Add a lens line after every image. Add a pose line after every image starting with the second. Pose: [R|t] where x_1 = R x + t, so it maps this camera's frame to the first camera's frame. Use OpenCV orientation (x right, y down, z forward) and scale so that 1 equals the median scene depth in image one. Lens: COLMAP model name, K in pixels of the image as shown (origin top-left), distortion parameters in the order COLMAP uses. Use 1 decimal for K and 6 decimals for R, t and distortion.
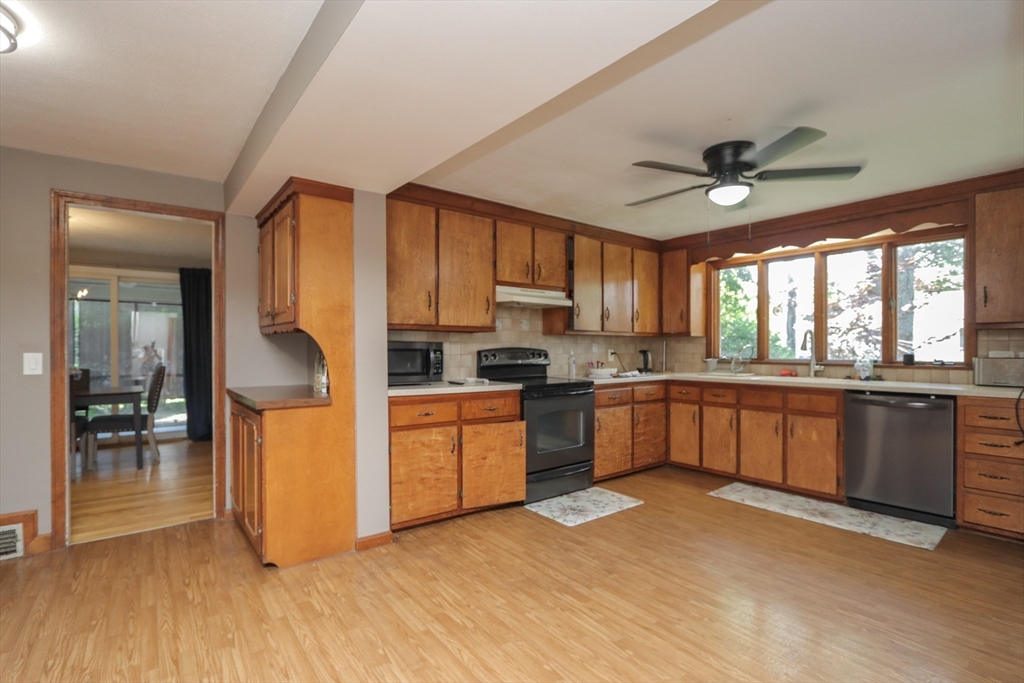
lens RADIAL K [[478.7, 0, 511.4], [0, 478.7, 348.9], [0, 0, 1]] dist [-0.007540, 0.000156]
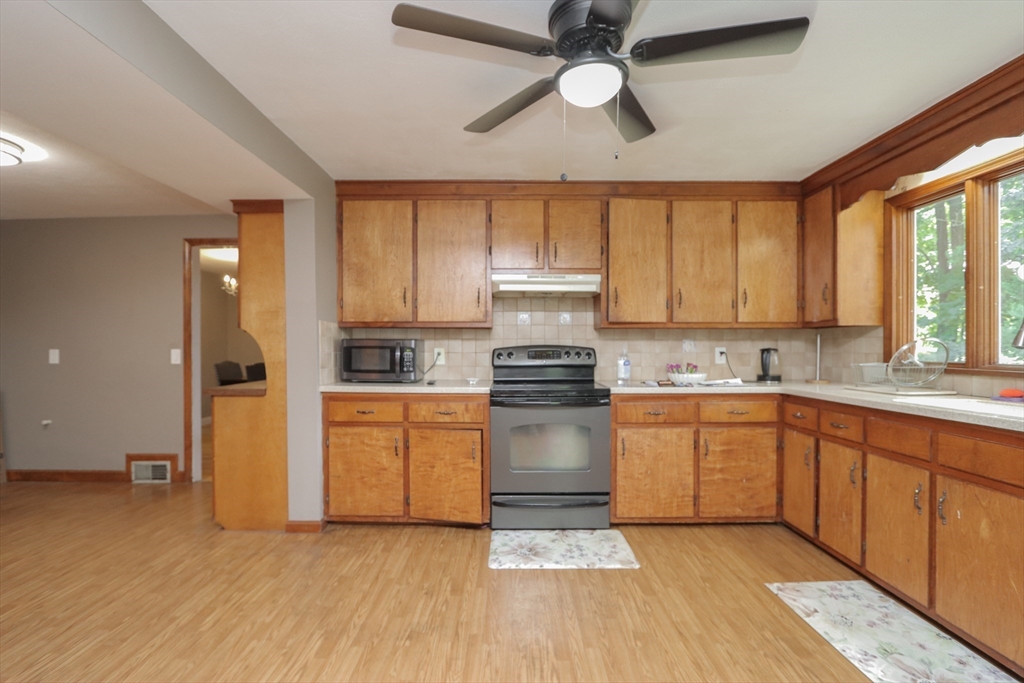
lens RADIAL K [[470.9, 0, 513.4], [0, 470.9, 349.4], [0, 0, 1]] dist [-0.010277, 0.000489]
pose [[0.791066, 0.001056, -0.611730, 0.545022], [-0.000418, 0.999999, 0.001184, 0.004520], [0.611731, -0.000681, 0.791066, 0.347684]]
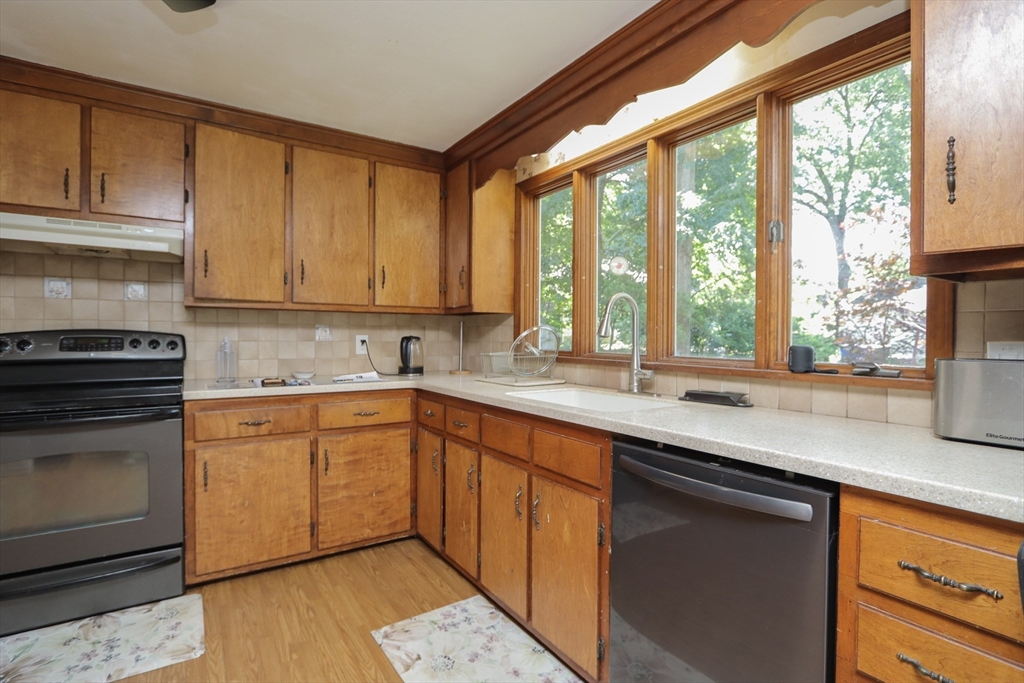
lens RADIAL K [[501.2, 0, 495.8], [0, 501.2, 340.2], [0, 0, 1]] dist [-0.002456, -0.000099]
pose [[0.994357, 0.006424, -0.105892, 0.614720], [-0.005734, 0.999960, 0.006820, 0.003302], [0.105932, -0.006174, 0.994354, 0.533643]]
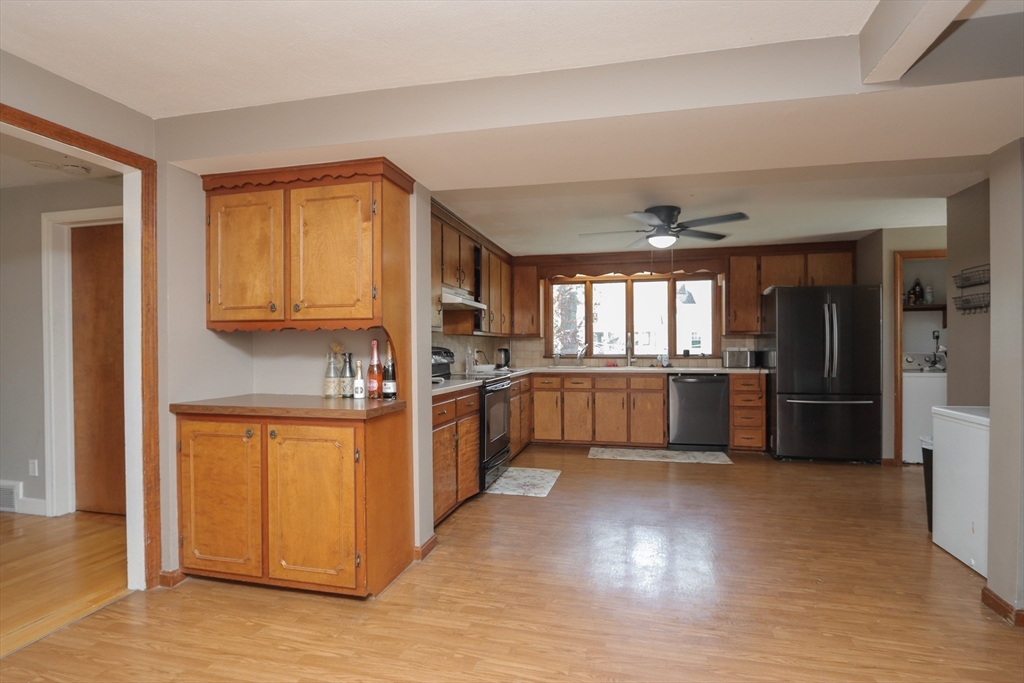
lens RADIAL K [[470.9, 0, 513.4], [0, 470.9, 349.4], [0, 0, 1]] dist [-0.010277, 0.000489]
pose [[0.789997, -0.007244, 0.613068, -0.561460], [0.005186, 0.999973, 0.005133, -0.001594], [-0.613089, -0.000875, 0.790013, 0.108203]]
